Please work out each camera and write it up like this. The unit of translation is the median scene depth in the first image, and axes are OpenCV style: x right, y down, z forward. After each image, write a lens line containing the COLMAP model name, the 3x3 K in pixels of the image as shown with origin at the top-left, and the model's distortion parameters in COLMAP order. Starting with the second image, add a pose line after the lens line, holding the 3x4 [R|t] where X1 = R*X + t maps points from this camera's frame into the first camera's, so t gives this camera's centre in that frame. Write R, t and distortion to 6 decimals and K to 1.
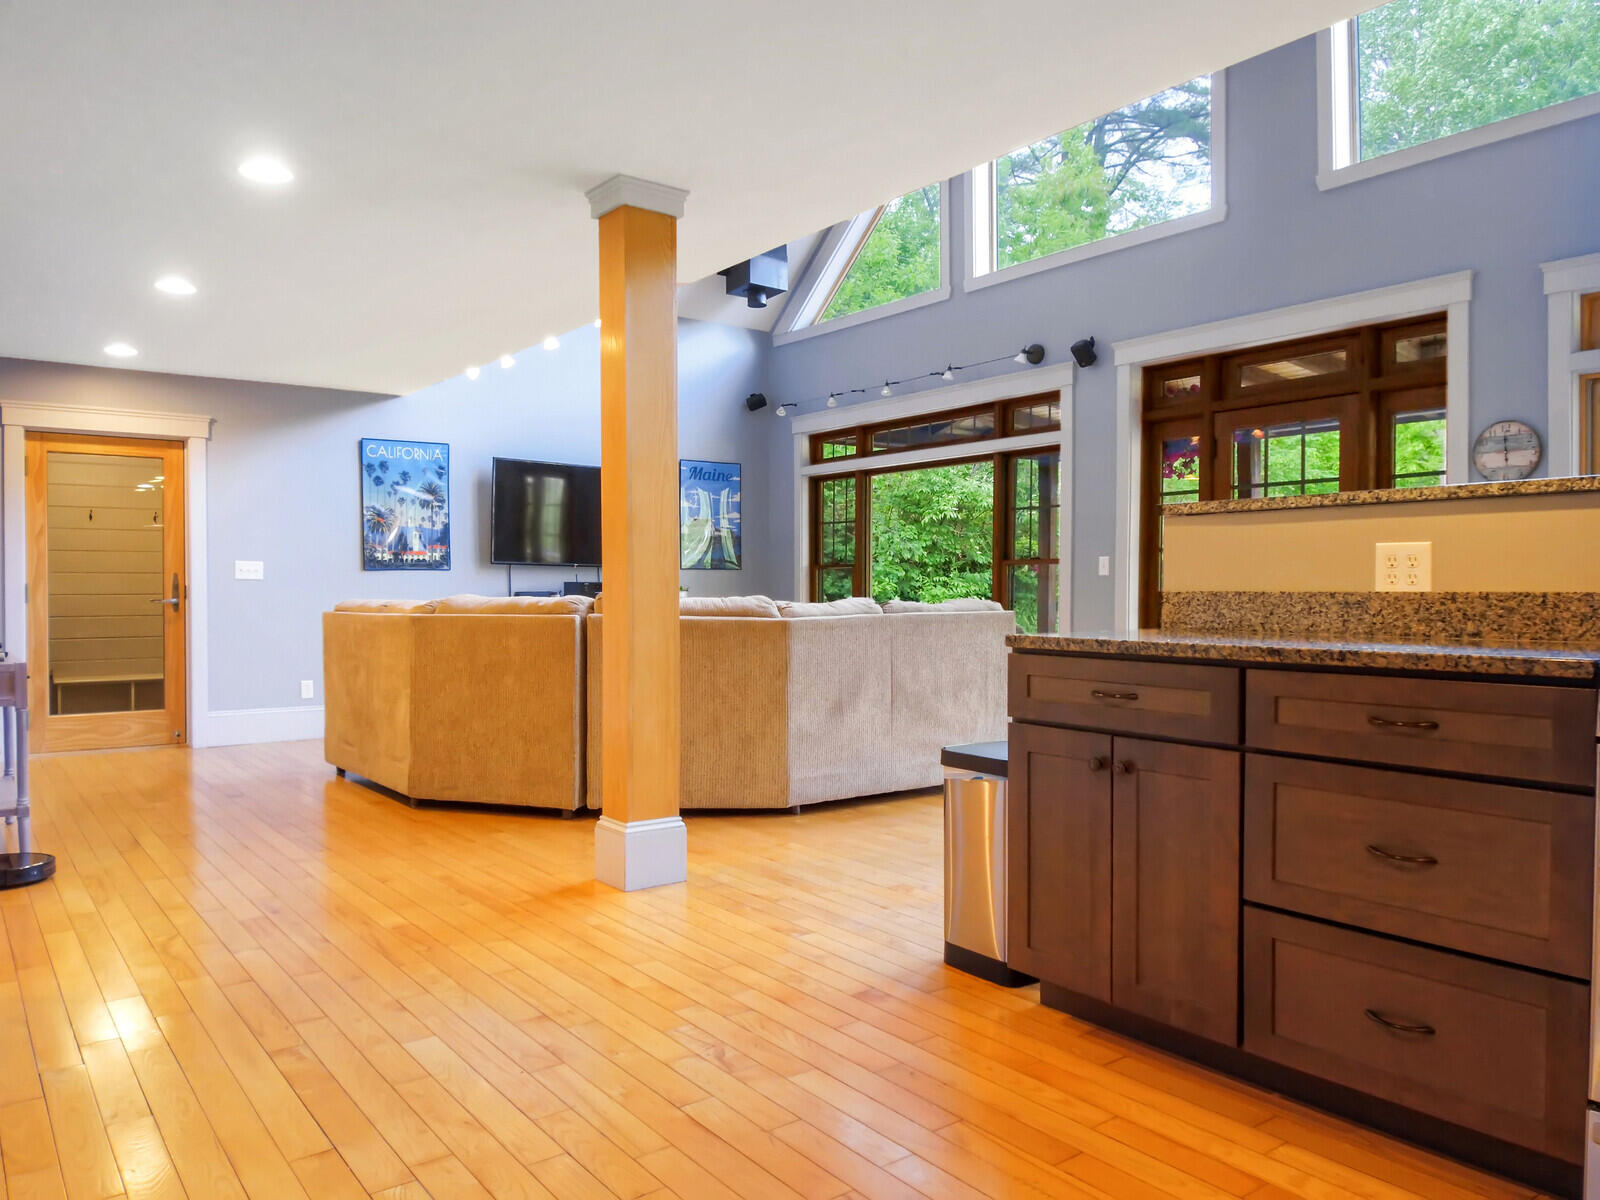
lens RADIAL K [[1115.5, 0, 834.0], [0, 1115.5, 609.5], [0, 0, 1]] dist [0.051952, -0.068903]
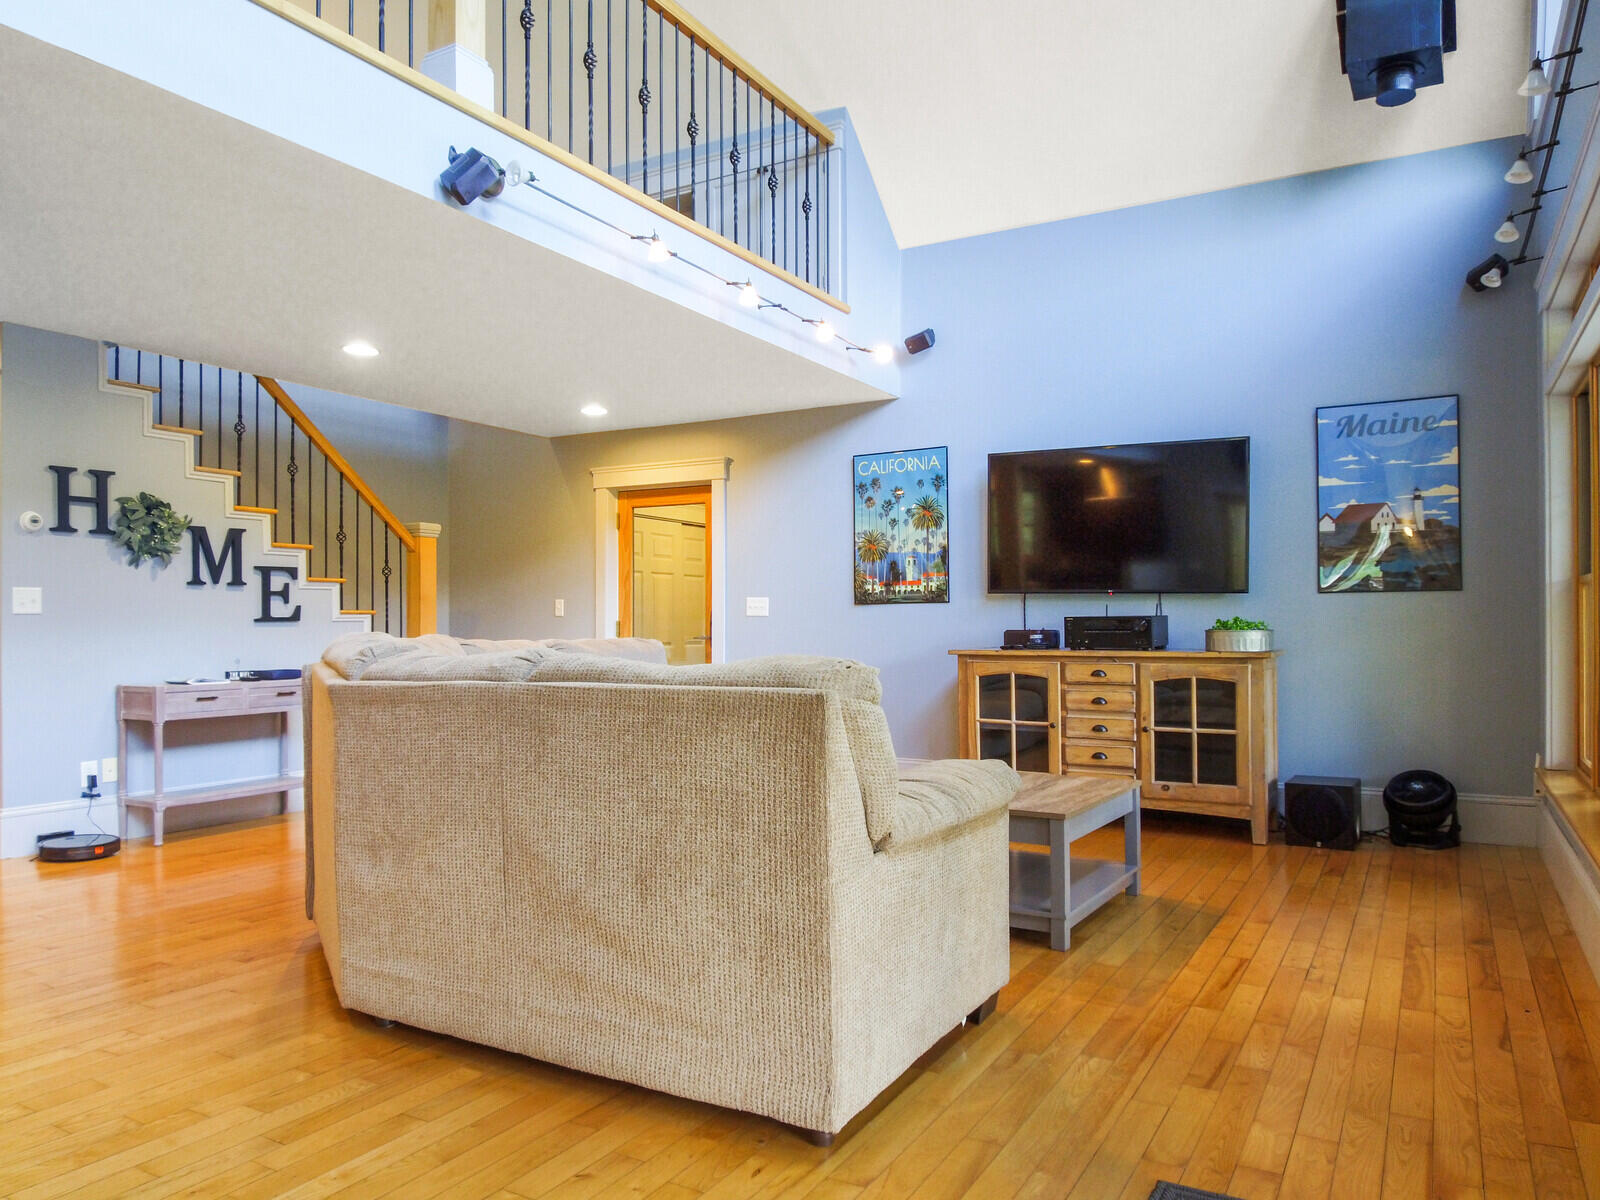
lens RADIAL K [[1115.5, 0, 822.4], [0, 1115.5, 635.6], [0, 0, 1]] dist [0.051952, -0.068903]
pose [[0.389197, 0.011739, -0.921080, 0.548312], [-0.012837, 0.999891, 0.007319, -0.024476], [0.921065, 0.008975, 0.389305, 0.917675]]
